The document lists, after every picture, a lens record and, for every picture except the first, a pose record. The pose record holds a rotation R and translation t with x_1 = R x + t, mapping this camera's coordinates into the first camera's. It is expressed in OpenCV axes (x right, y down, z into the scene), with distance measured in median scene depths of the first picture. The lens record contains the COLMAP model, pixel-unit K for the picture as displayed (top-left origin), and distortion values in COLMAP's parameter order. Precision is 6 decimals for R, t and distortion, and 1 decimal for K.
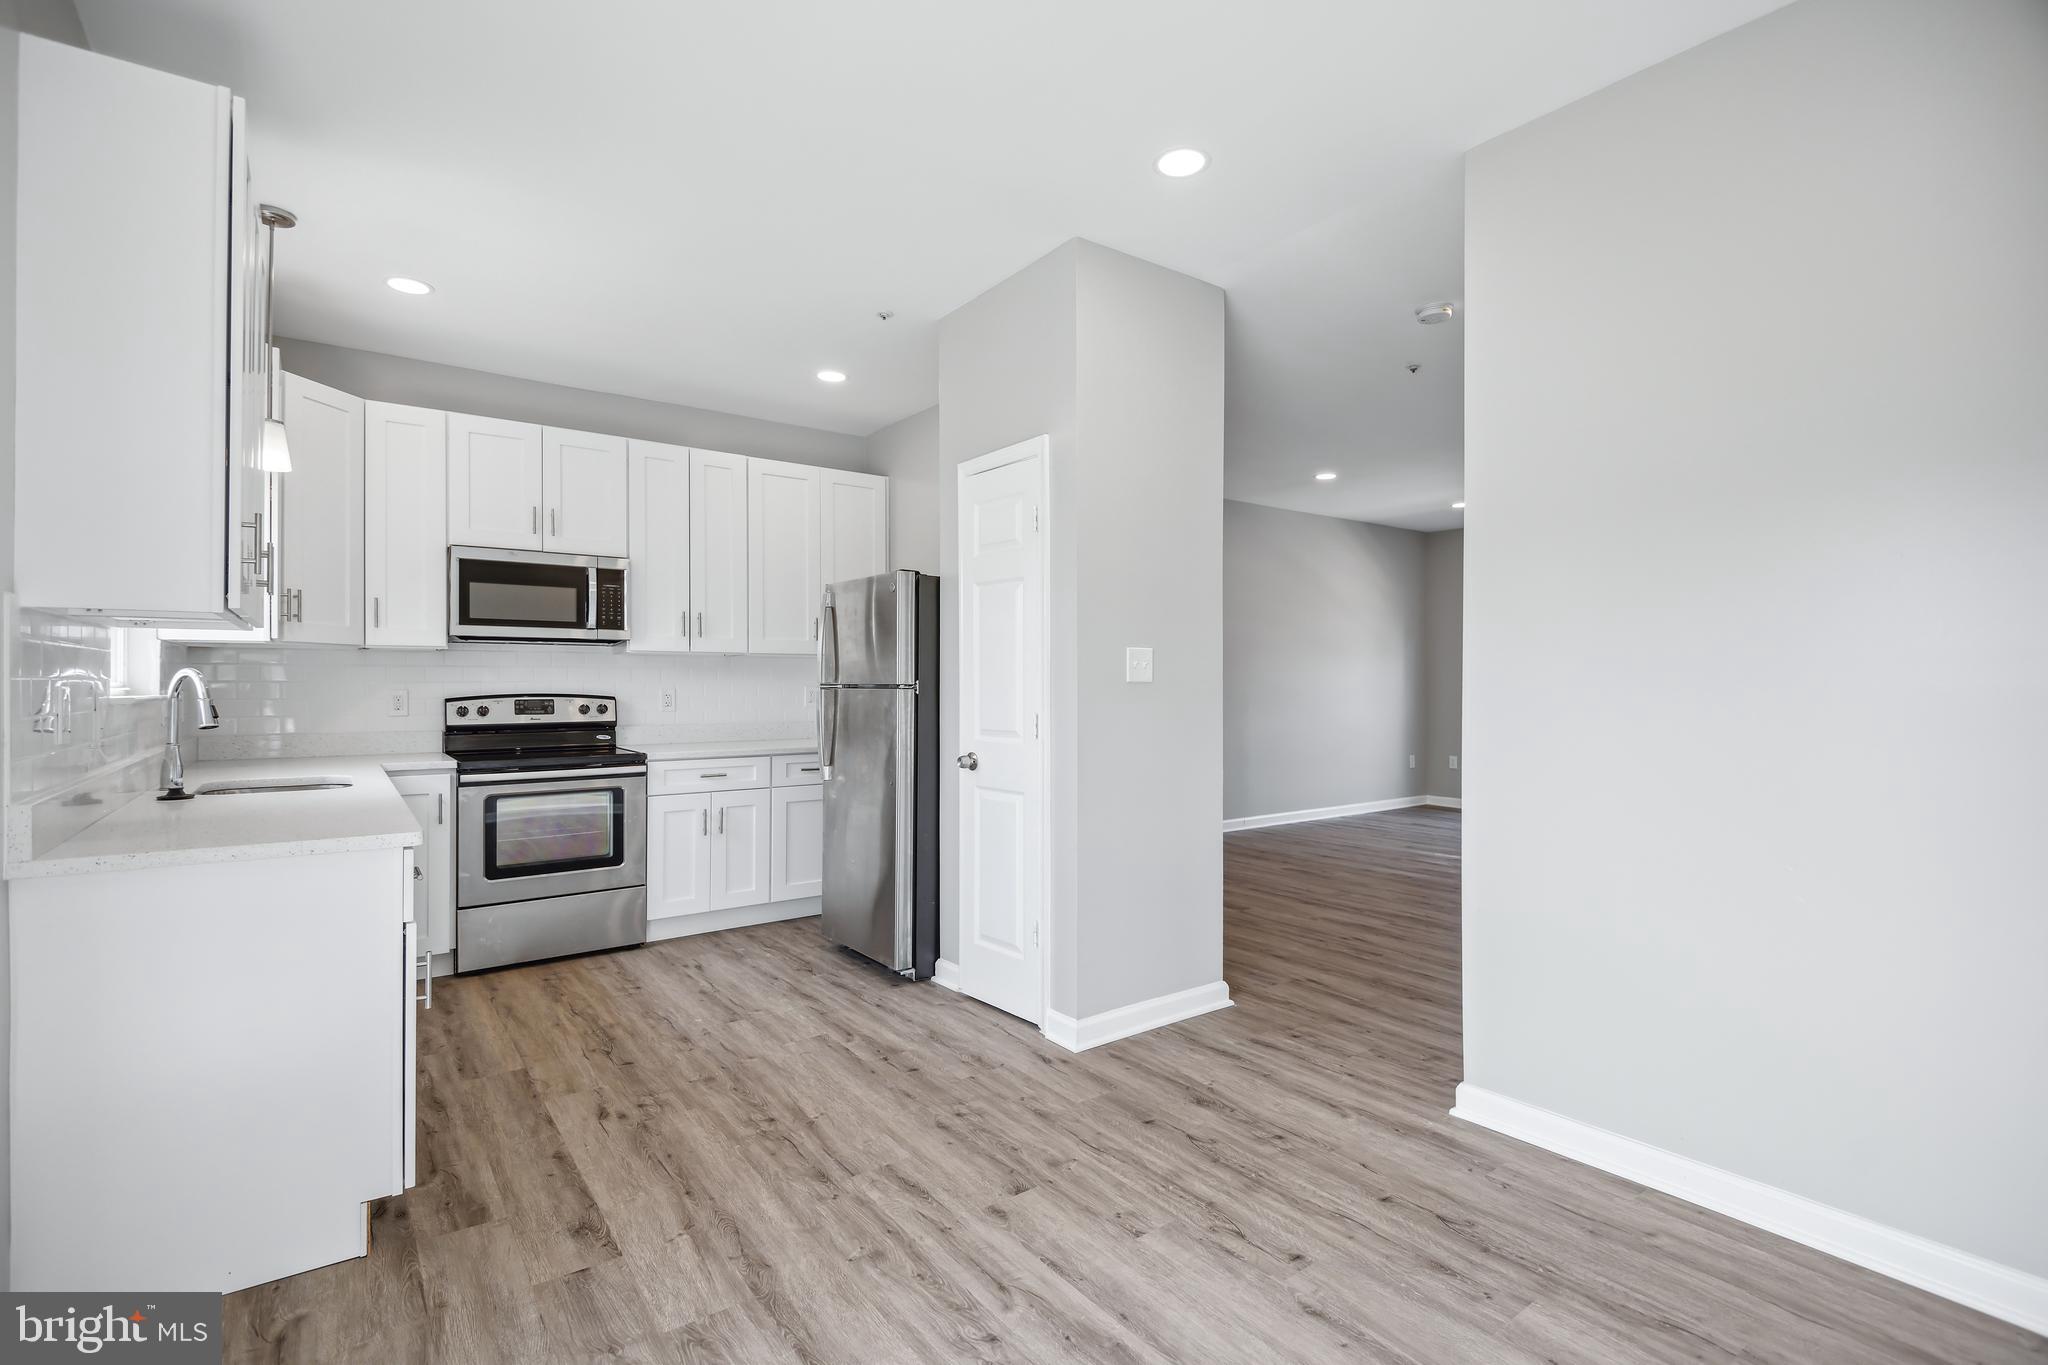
lens RADIAL K [[945.1, 0, 1044.4], [0, 945.1, 674.7], [0, 0, 1]] dist [-0.001703, -0.007710]
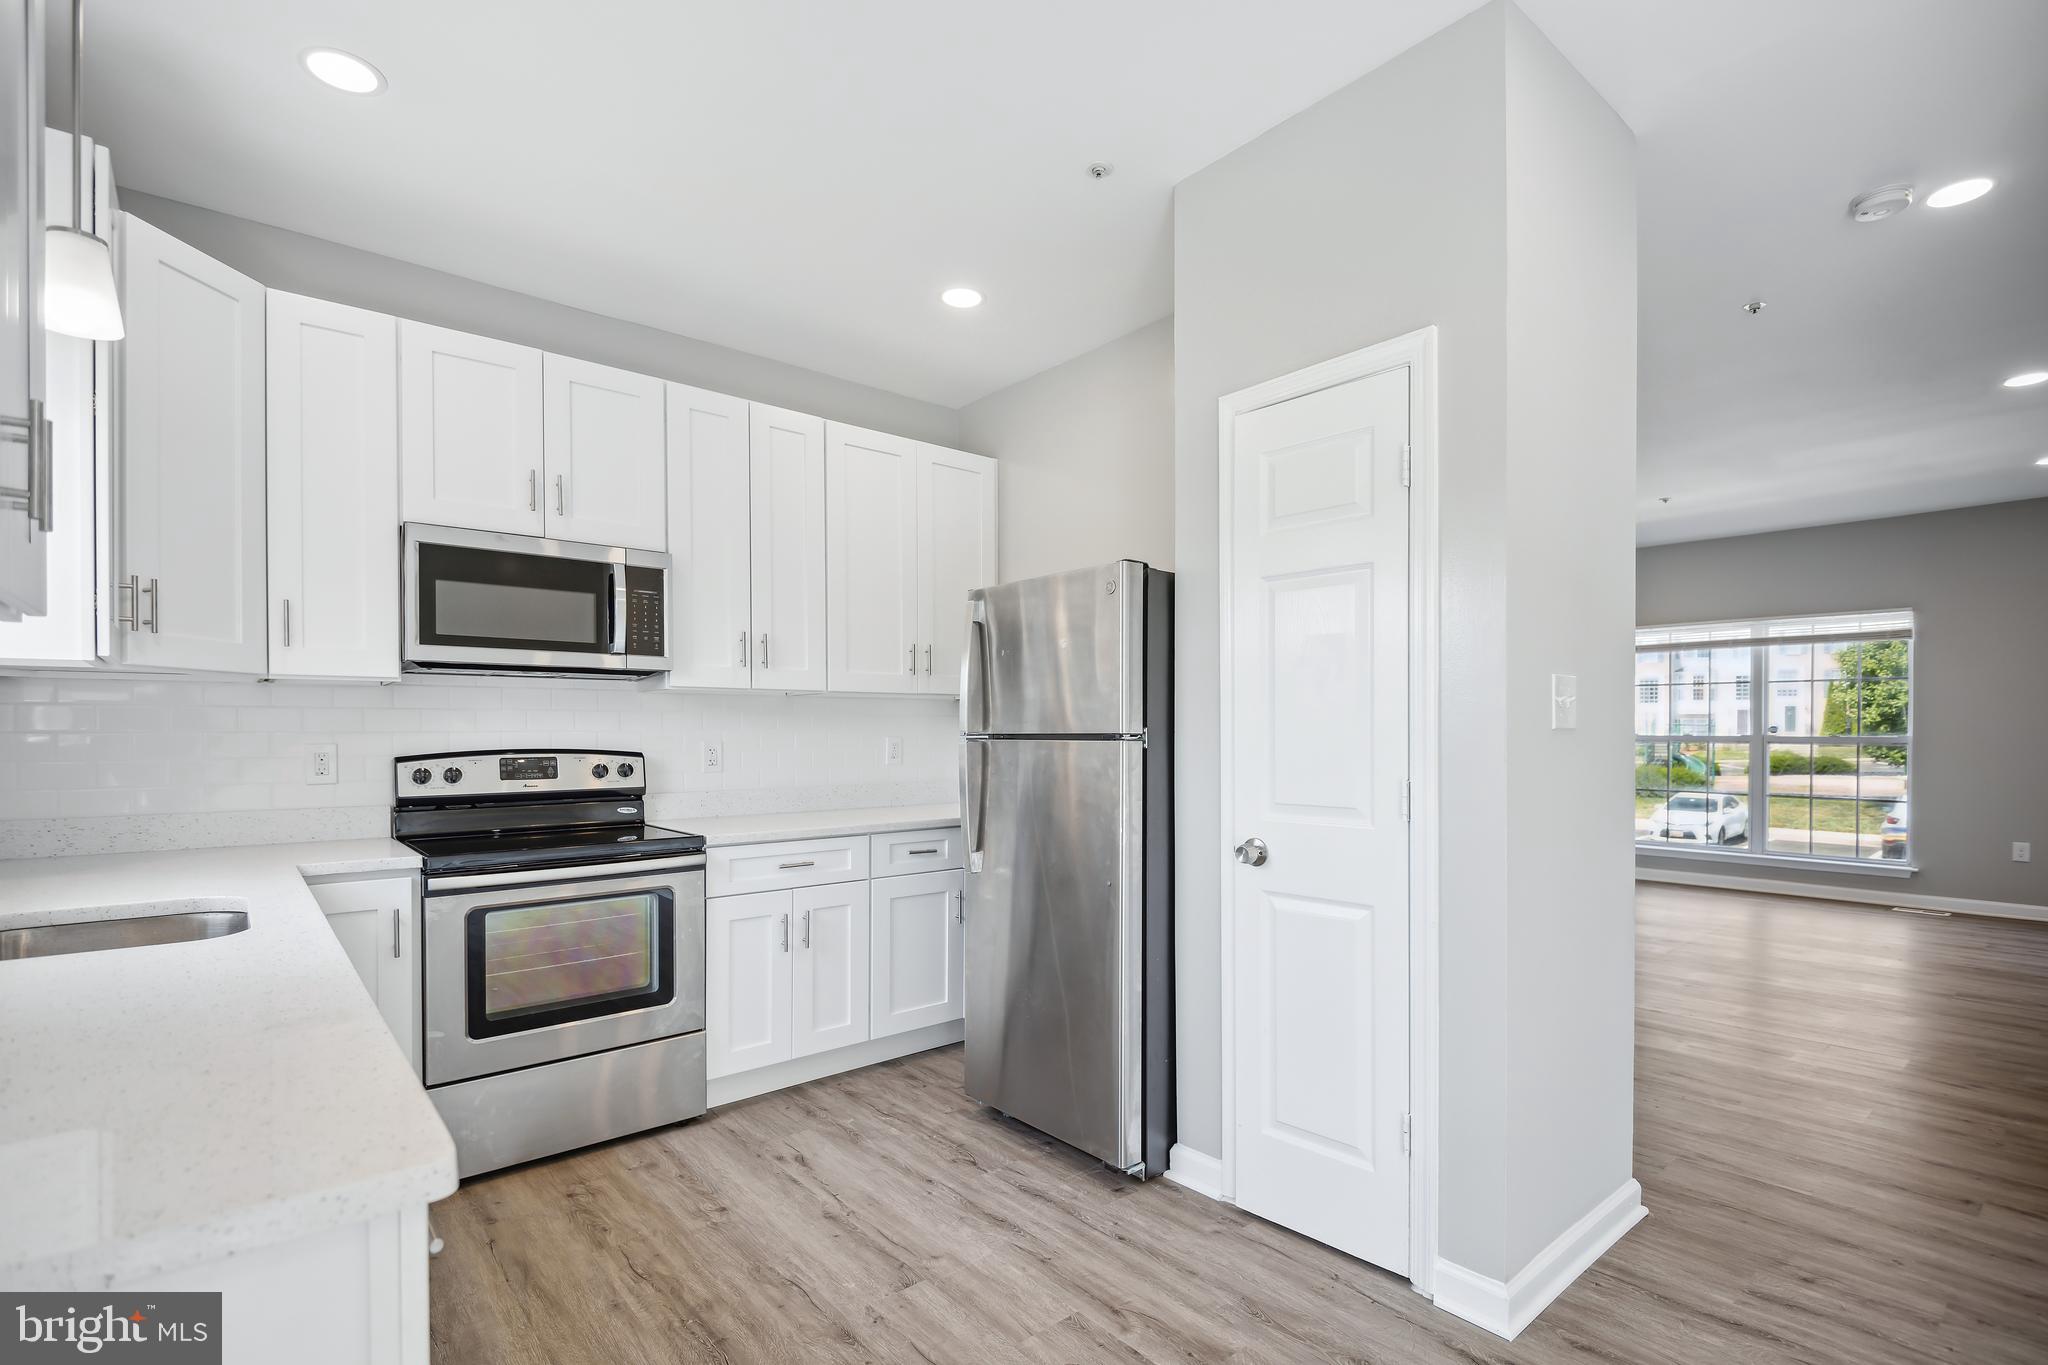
lens RADIAL K [[945.1, 0, 1048.4], [0, 945.1, 734.4], [0, 0, 1]] dist [-0.001703, -0.007710]
pose [[0.997764, -0.001899, 0.066813, -0.236528], [0.001236, 0.999950, 0.009958, 0.003642], [-0.066828, -0.009853, 0.997716, 0.328507]]
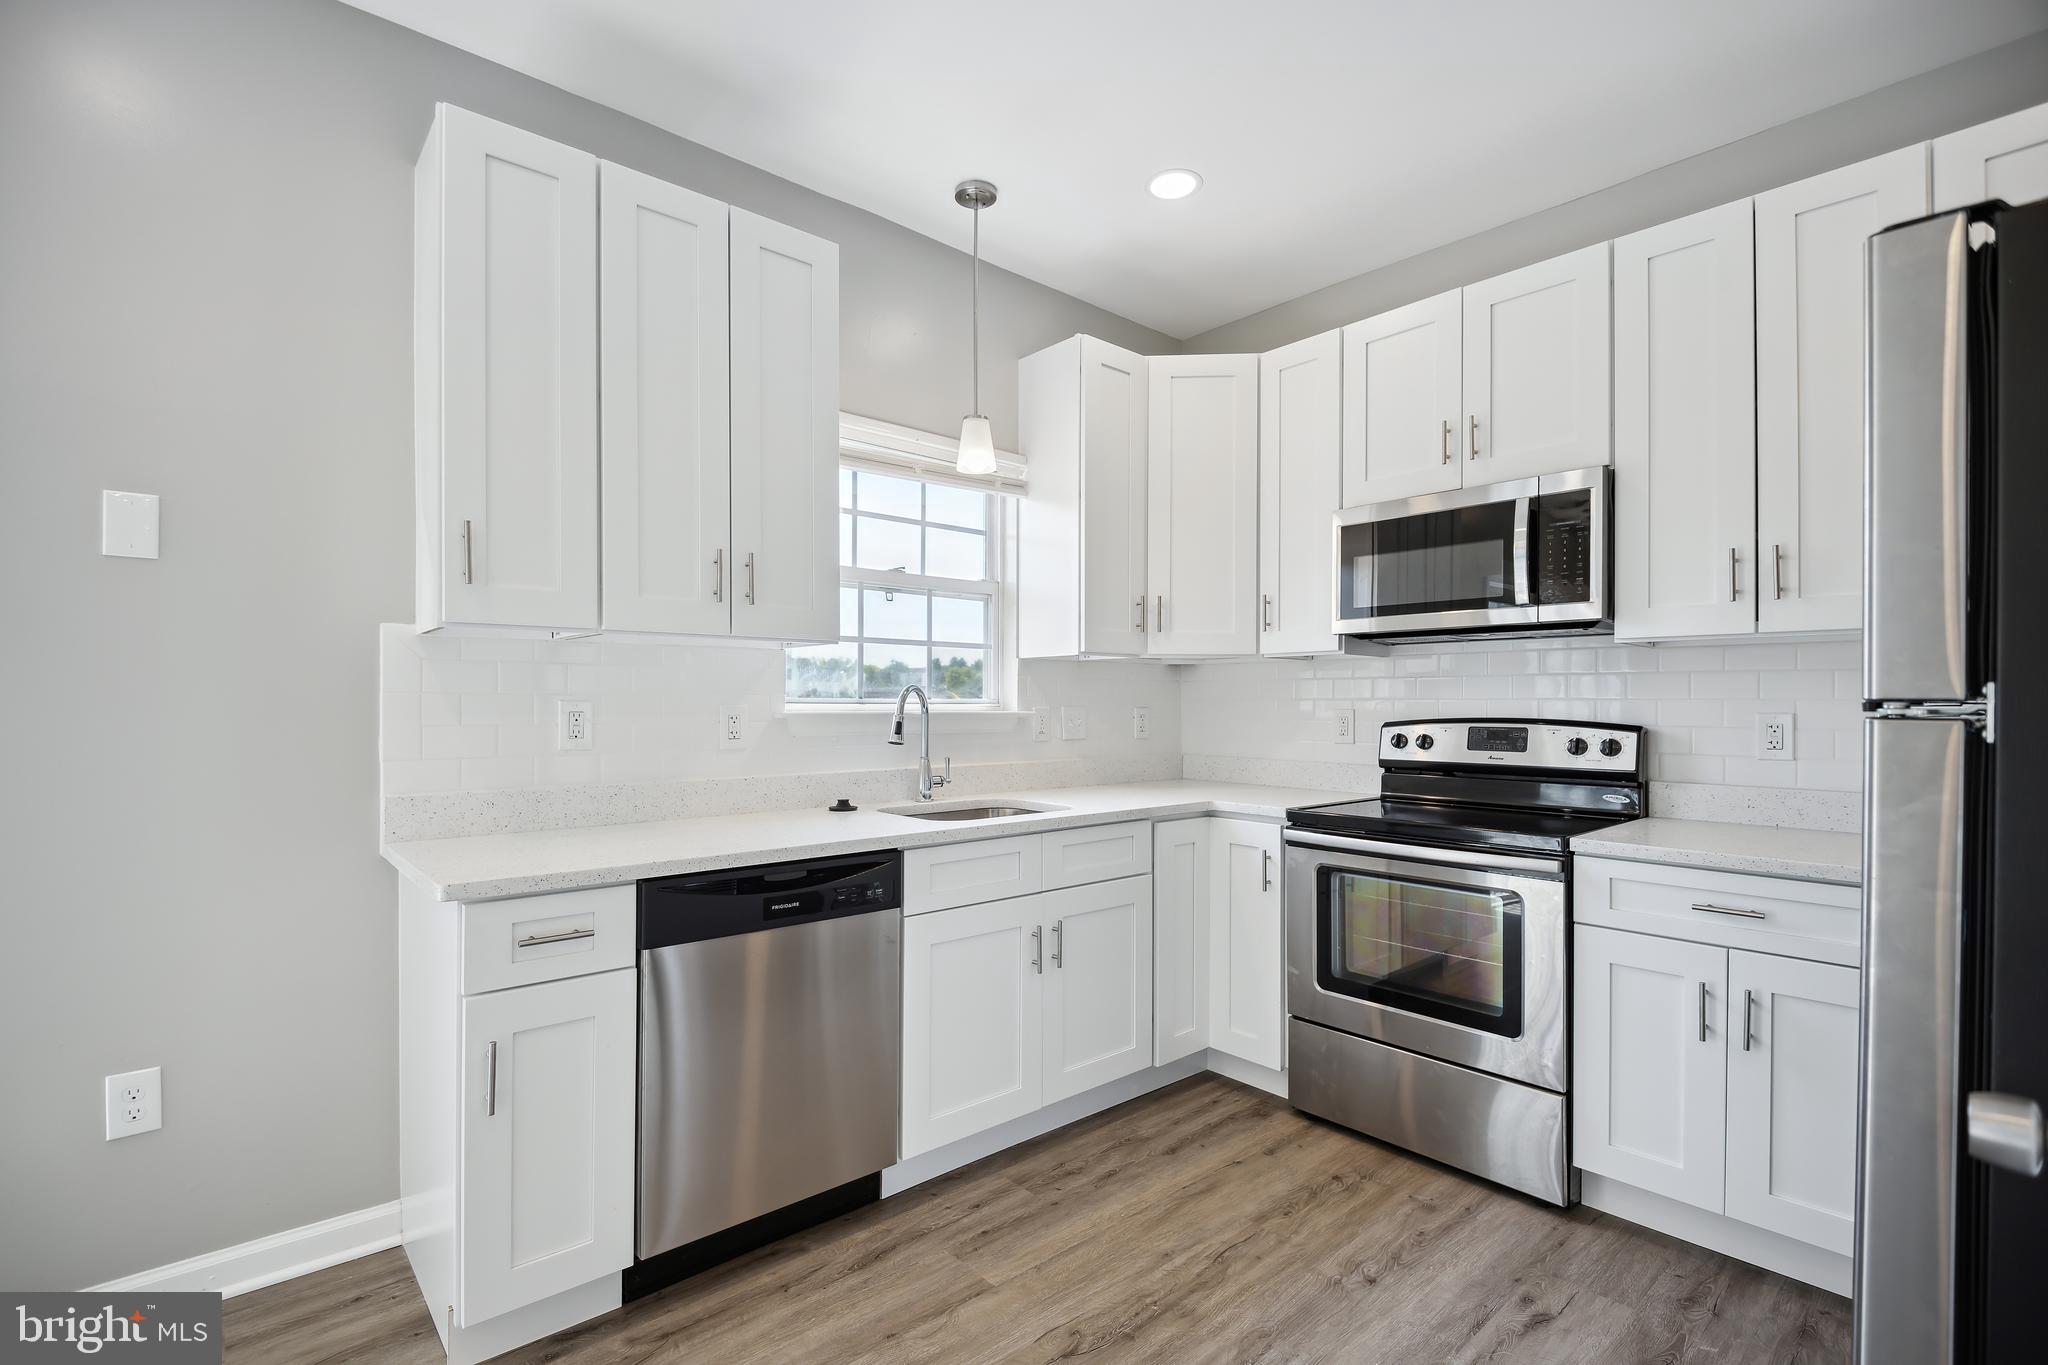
lens RADIAL K [[945.1, 0, 1003.7], [0, 945.1, 695.1], [0, 0, 1]] dist [-0.001703, -0.007710]
pose [[0.053736, -0.006141, -0.998536, 0.077783], [0.005202, 0.999969, -0.005870, 0.008035], [0.998542, -0.004879, 0.053766, 0.721002]]
